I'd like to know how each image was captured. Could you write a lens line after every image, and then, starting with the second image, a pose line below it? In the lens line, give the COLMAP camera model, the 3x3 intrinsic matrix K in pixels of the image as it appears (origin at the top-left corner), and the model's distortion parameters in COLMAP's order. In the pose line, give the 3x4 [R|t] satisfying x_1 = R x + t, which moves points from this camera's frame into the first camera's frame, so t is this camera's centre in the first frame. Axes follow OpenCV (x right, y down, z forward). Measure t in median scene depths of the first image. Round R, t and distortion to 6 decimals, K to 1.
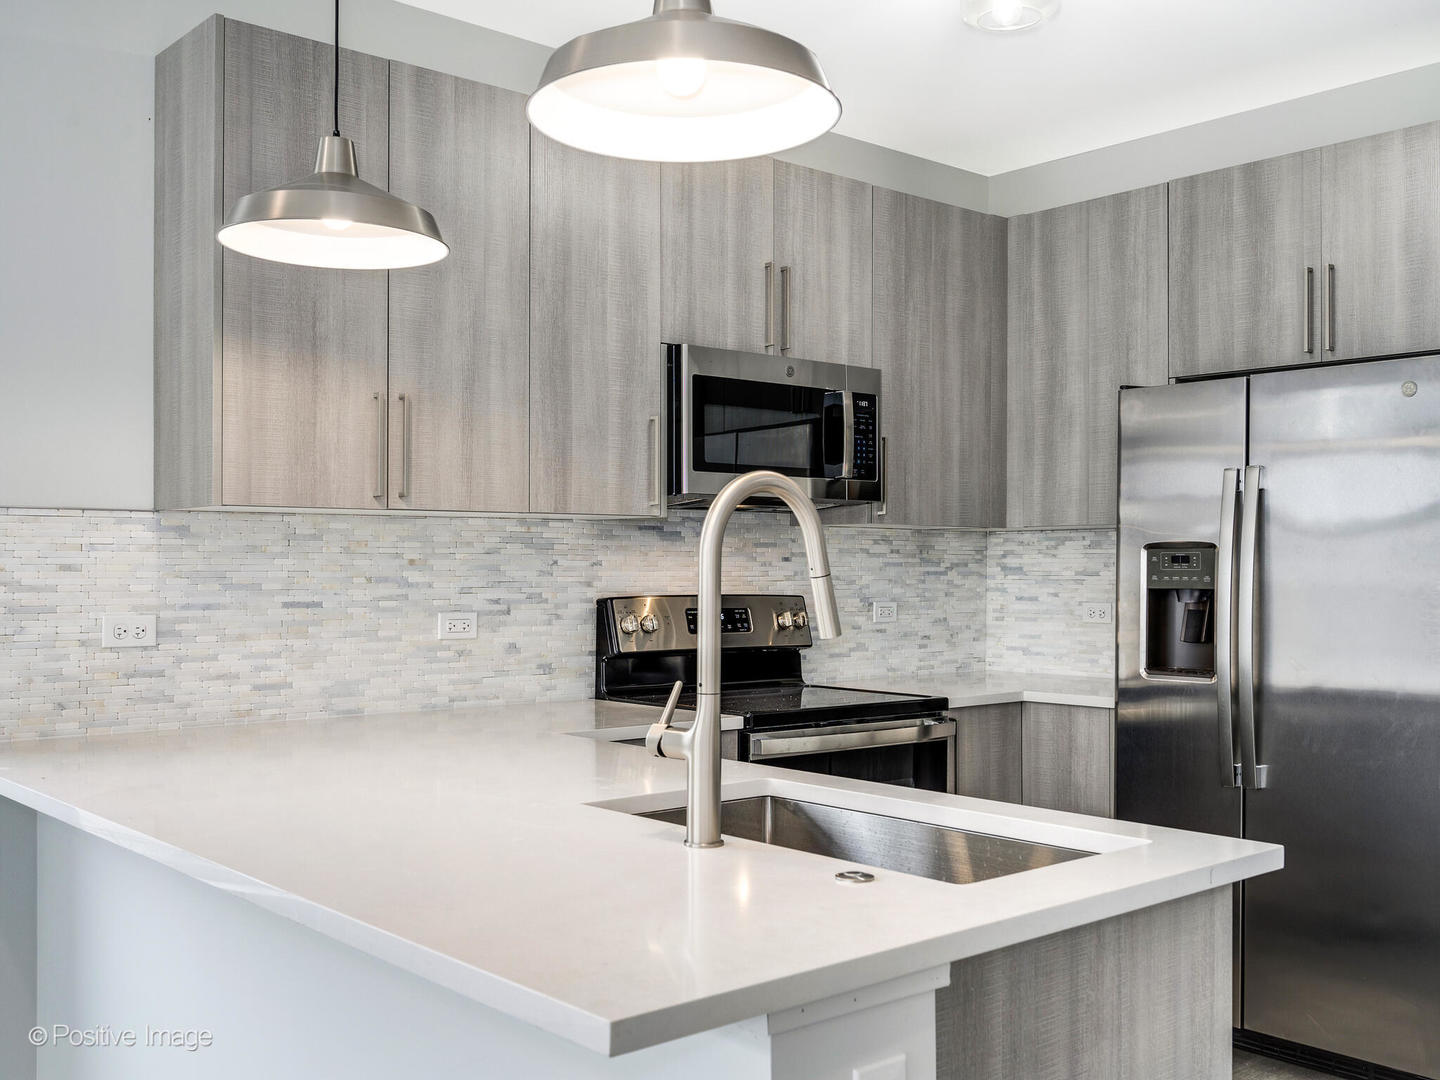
lens RADIAL K [[1388.0, 0, 757.2], [0, 1388.0, 569.3], [0, 0, 1]] dist [-0.001576, 0.000000]
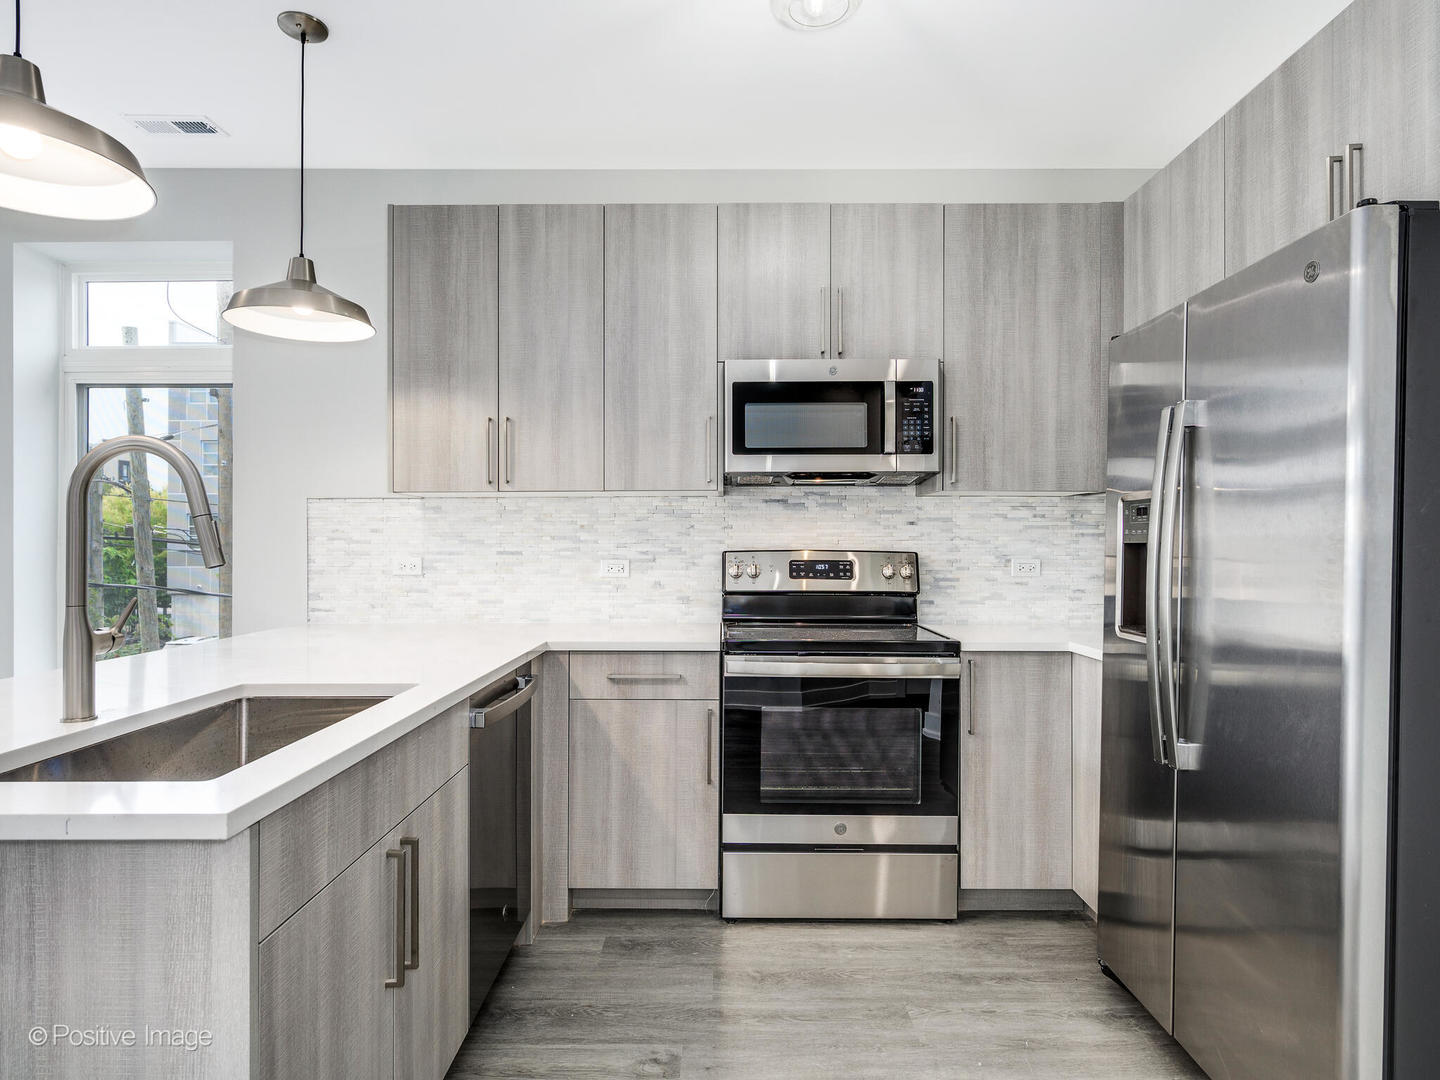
lens RADIAL K [[822.7, 0, 744.5], [0, 822.7, 547.1], [0, 0, 1]] dist [-0.001355, -0.001417]
pose [[0.752145, -0.000432, -0.658997, 0.475434], [0.000680, 1.000000, 0.000122, 0.016959], [0.658997, -0.000540, 0.752145, 0.412184]]
